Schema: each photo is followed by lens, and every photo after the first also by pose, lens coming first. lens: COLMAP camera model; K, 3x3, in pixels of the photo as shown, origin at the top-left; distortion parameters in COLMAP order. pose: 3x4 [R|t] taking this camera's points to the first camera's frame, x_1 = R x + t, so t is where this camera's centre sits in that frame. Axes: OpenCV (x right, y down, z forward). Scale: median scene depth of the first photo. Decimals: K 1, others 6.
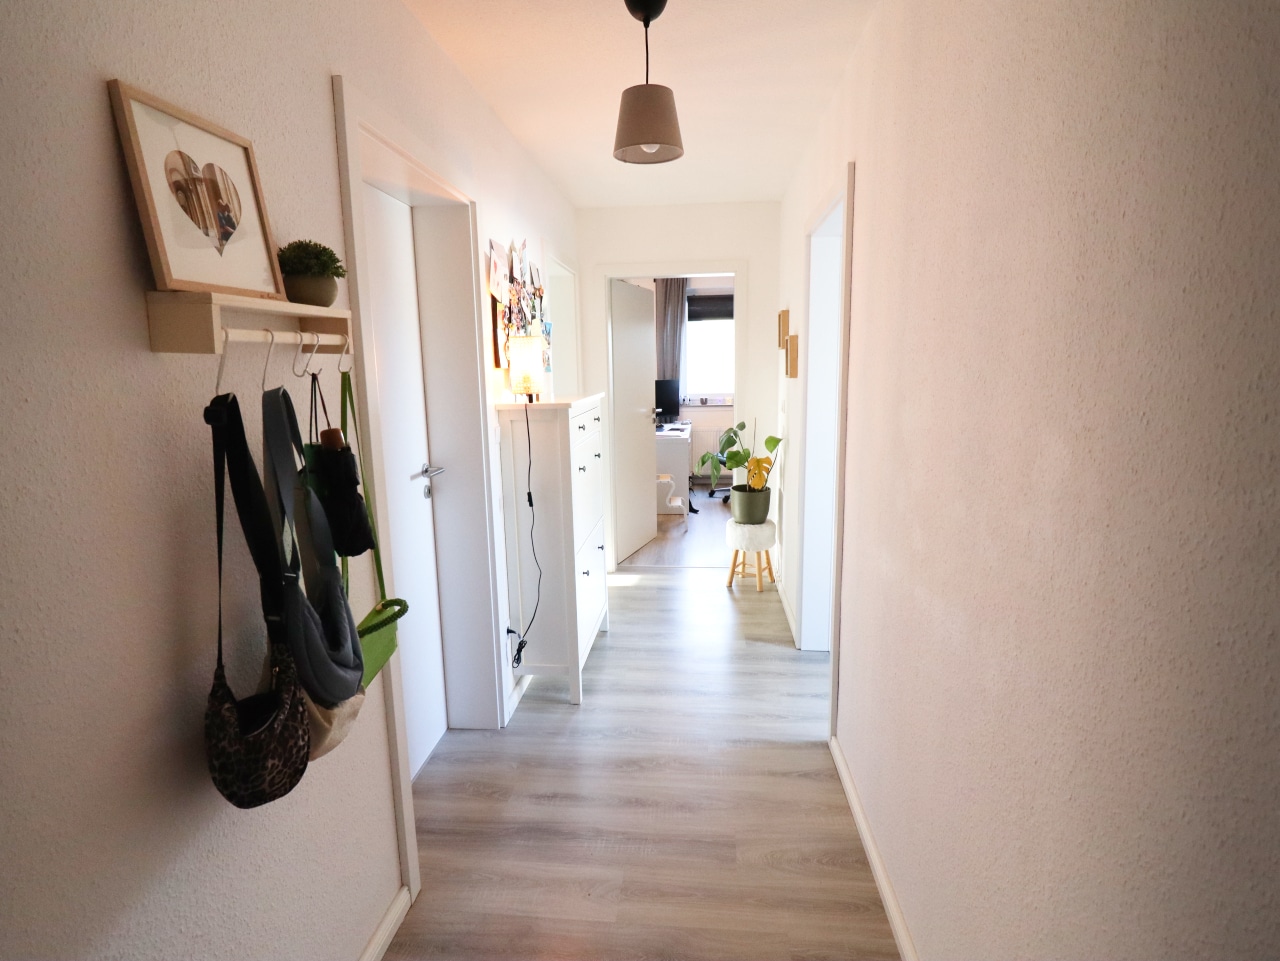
lens RADIAL K [[678.3, 0, 647.8], [0, 678.3, 480.0], [0, 0, 1]] dist [0.001047, -0.000170]
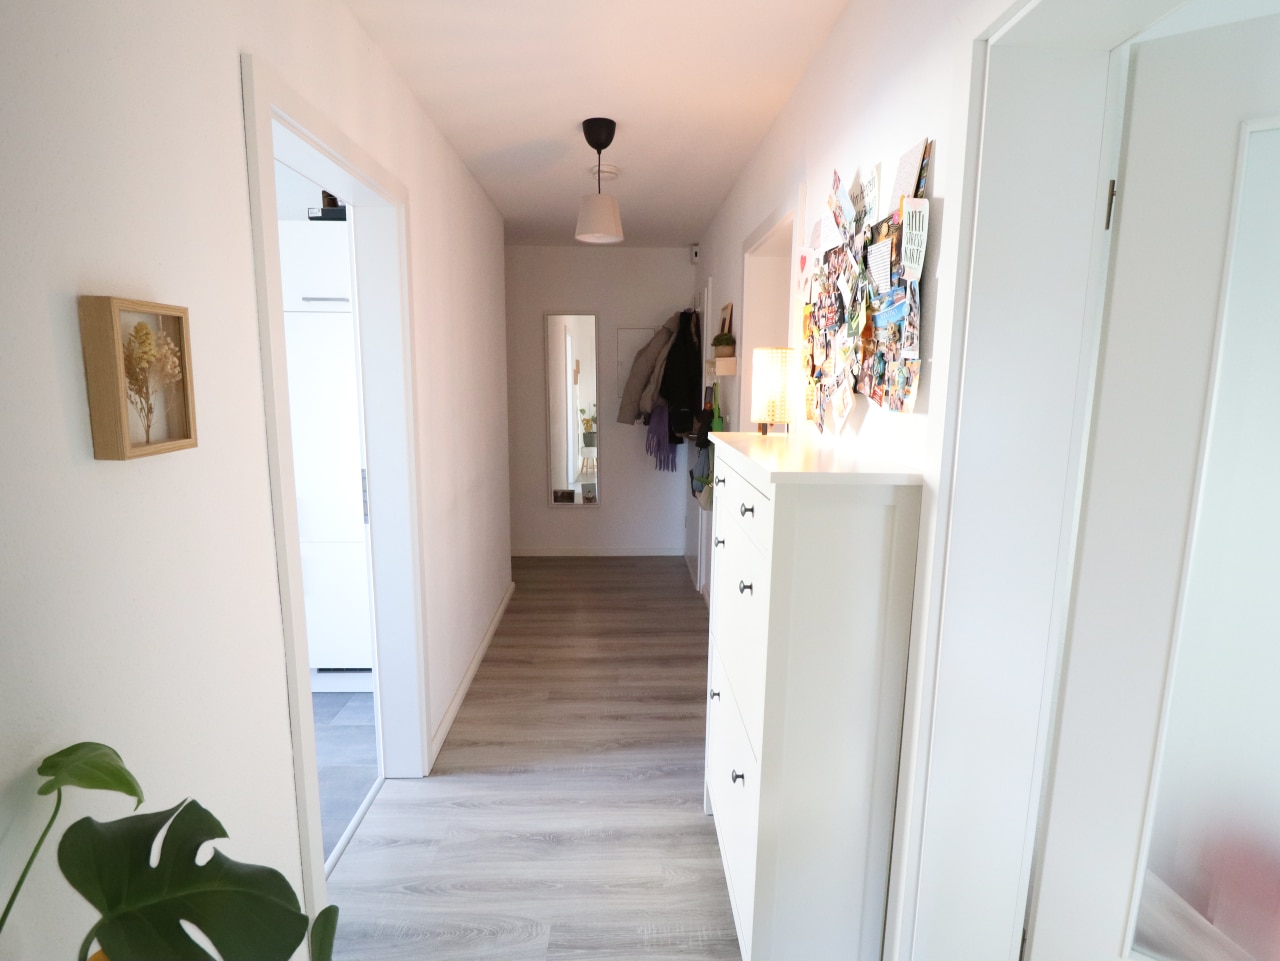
lens RADIAL K [[678.3, 0, 647.8], [0, 678.3, 480.0], [0, 0, 1]] dist [0.001047, -0.000170]
pose [[-0.992937, 0.020911, -0.116782, 0.063115], [-0.017402, 0.948027, 0.317712, -0.351246], [0.117356, 0.317501, -0.940968, 1.951188]]
